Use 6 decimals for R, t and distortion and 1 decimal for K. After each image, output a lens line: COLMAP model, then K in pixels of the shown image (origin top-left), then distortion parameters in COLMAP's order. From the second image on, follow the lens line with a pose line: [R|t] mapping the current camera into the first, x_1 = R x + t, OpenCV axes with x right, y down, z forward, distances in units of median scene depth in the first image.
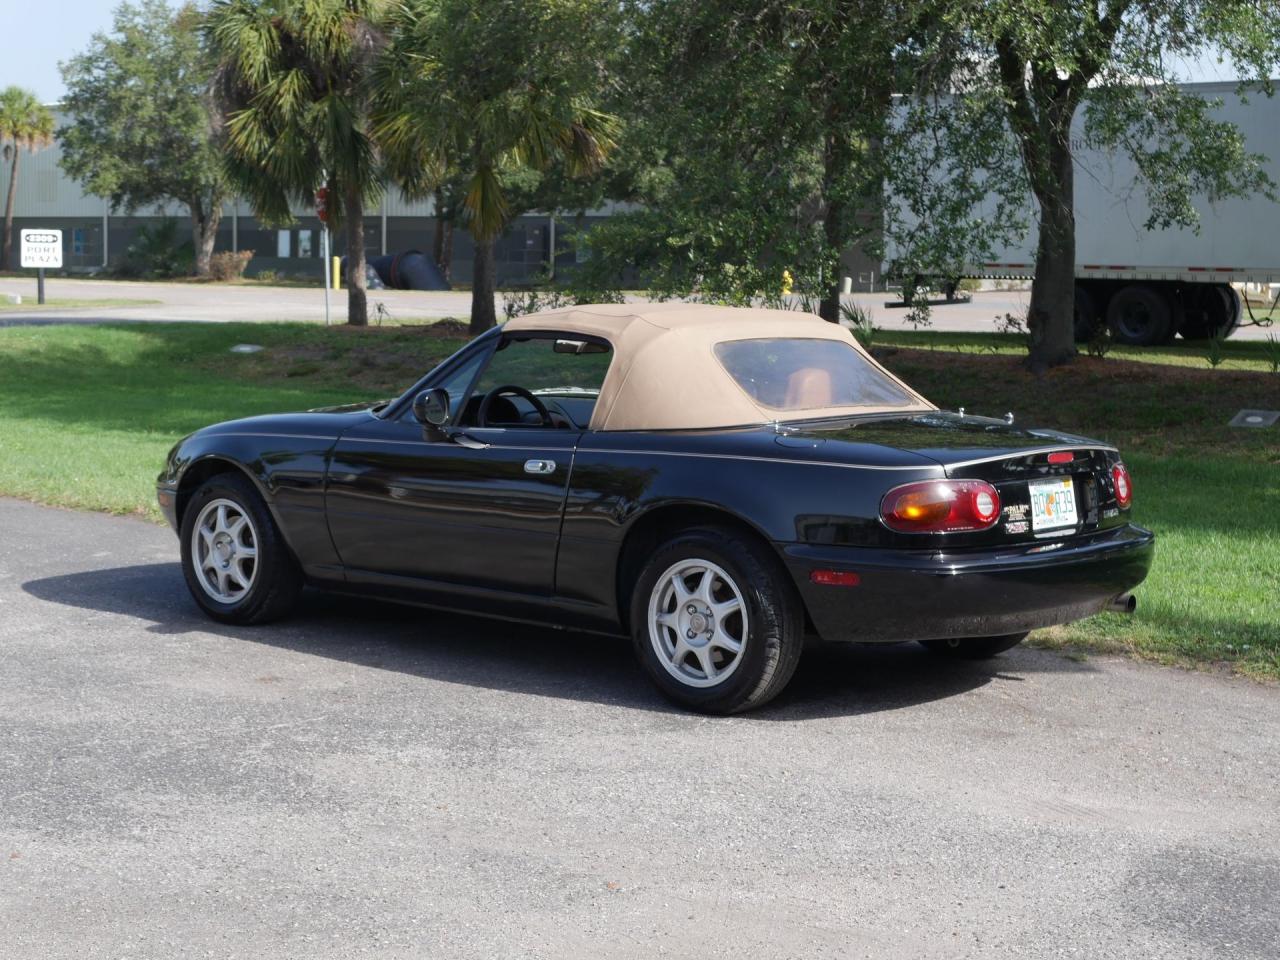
lens RADIAL K [[2136.1, 0, 636.5], [0, 2136.1, 490.2], [0, 0, 1]] dist [0.011778, 0.000000]
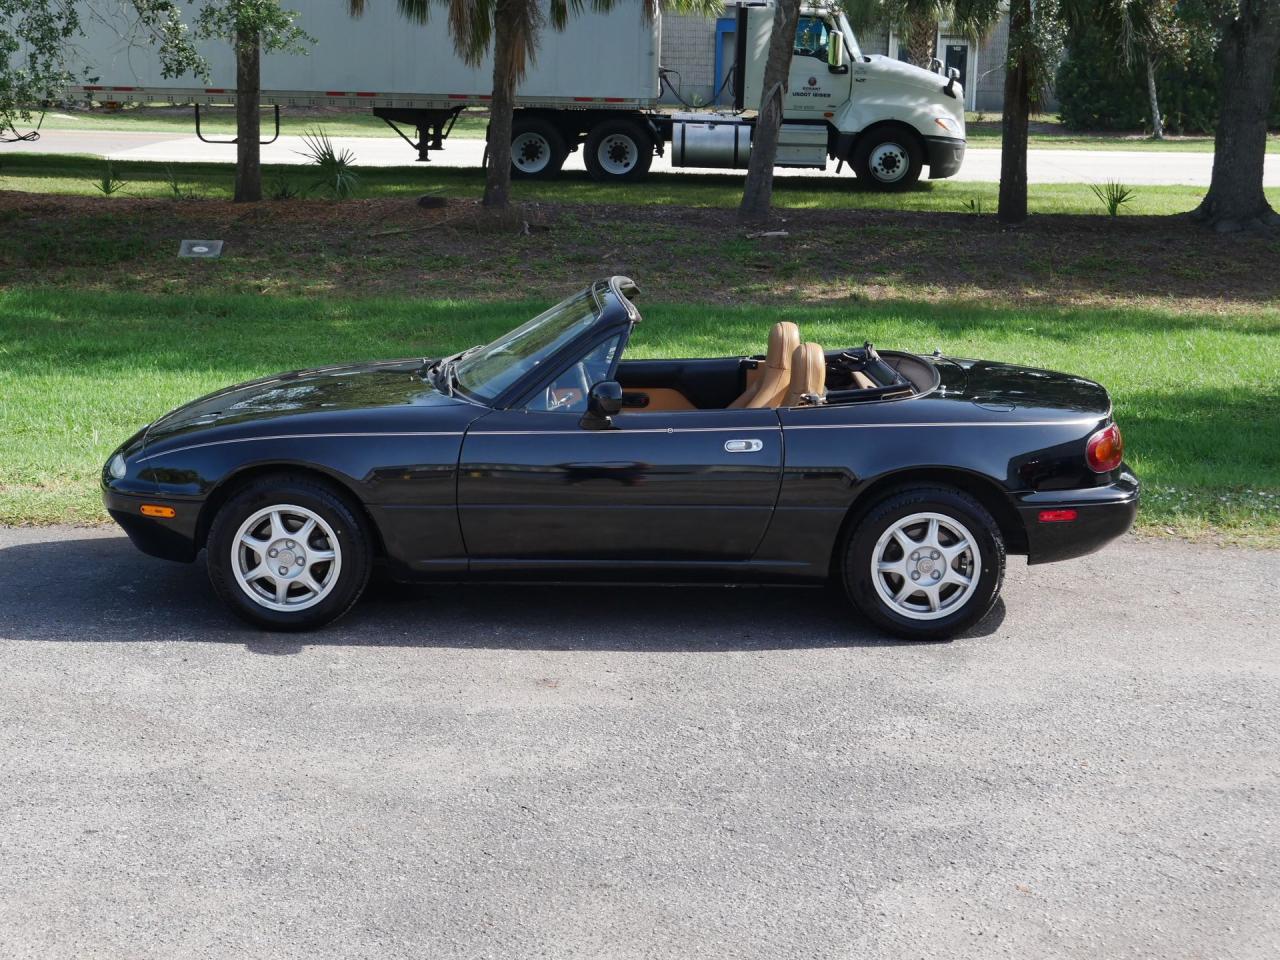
lens RADIAL K [[2136.1, 0, 602.7], [0, 2136.1, 454.9], [0, 0, 1]] dist [0.011778, 0.000000]
pose [[0.757929, -0.125448, 0.640161, -0.685898], [0.065299, 0.990996, 0.116887, -0.118701], [-0.649061, -0.046790, 0.759296, 0.184925]]
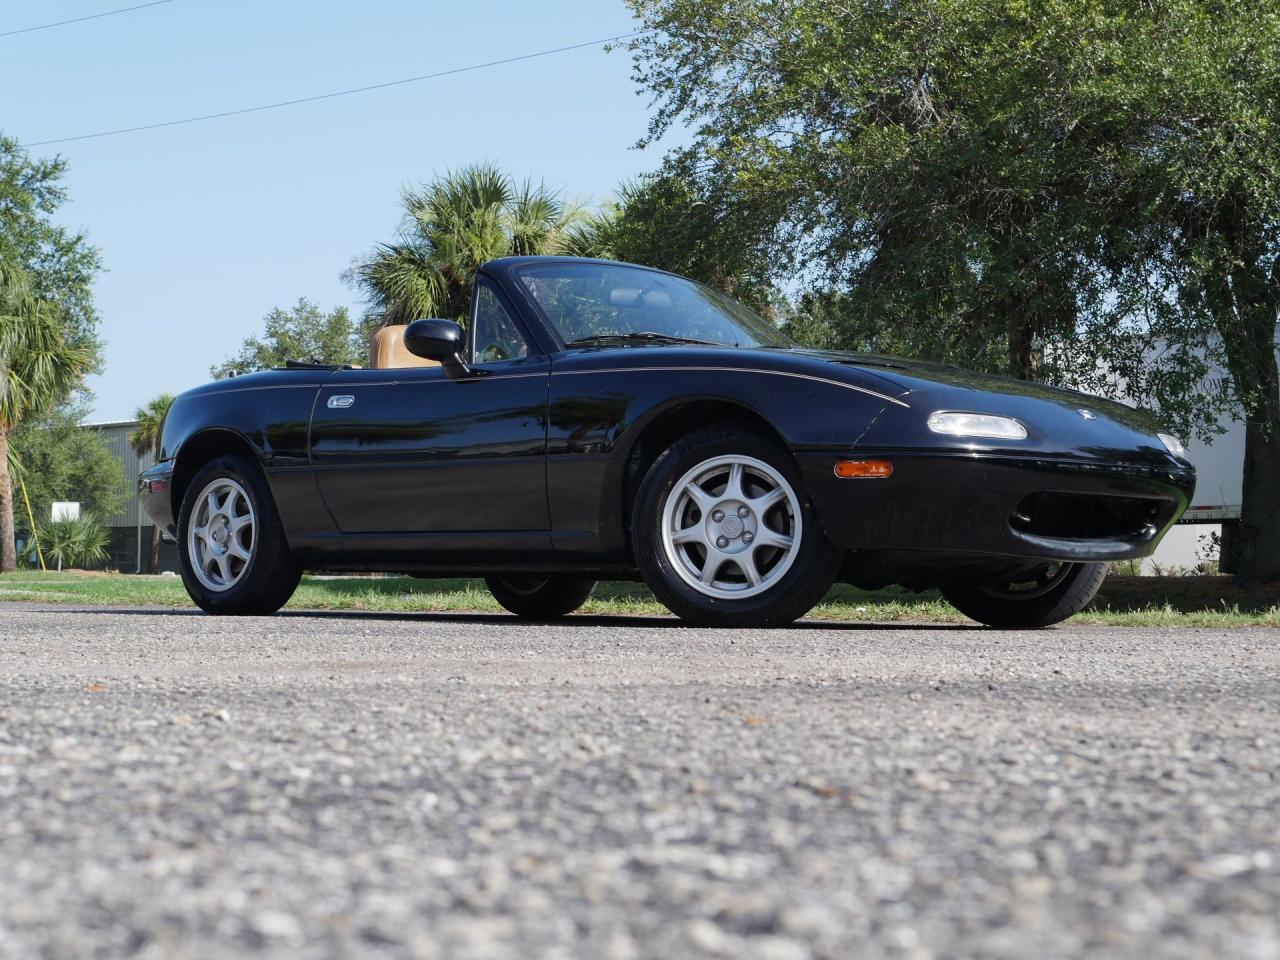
lens RADIAL K [[2136.1, 0, 663.9], [0, 2136.1, 500.5], [0, 0, 1]] dist [0.011778, 0.000000]
pose [[0.998840, -0.011734, -0.046706, -0.083787], [0.004724, 0.989057, -0.147457, 0.141496], [0.047926, 0.147065, 0.987965, 0.140742]]
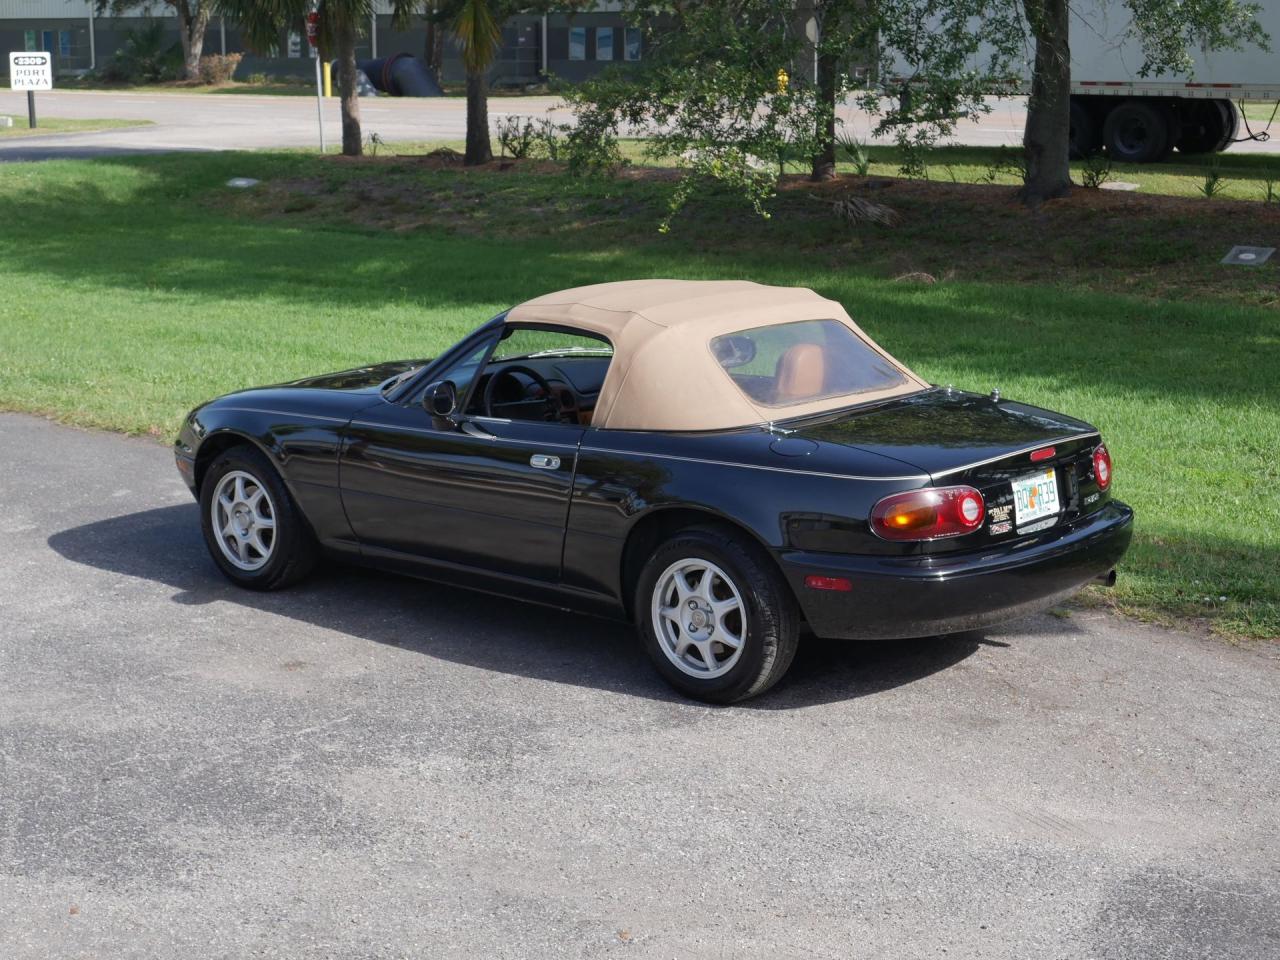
lens RADIAL K [[2136.1, 0, 633.1], [0, 2136.1, 480.1], [0, 0, 1]] dist [0.011778, 0.000000]
pose [[0.999812, -0.019238, -0.002316, -0.000083], [0.019372, 0.995058, 0.097385, -0.088401], [0.000432, -0.097412, 0.995244, -0.034998]]
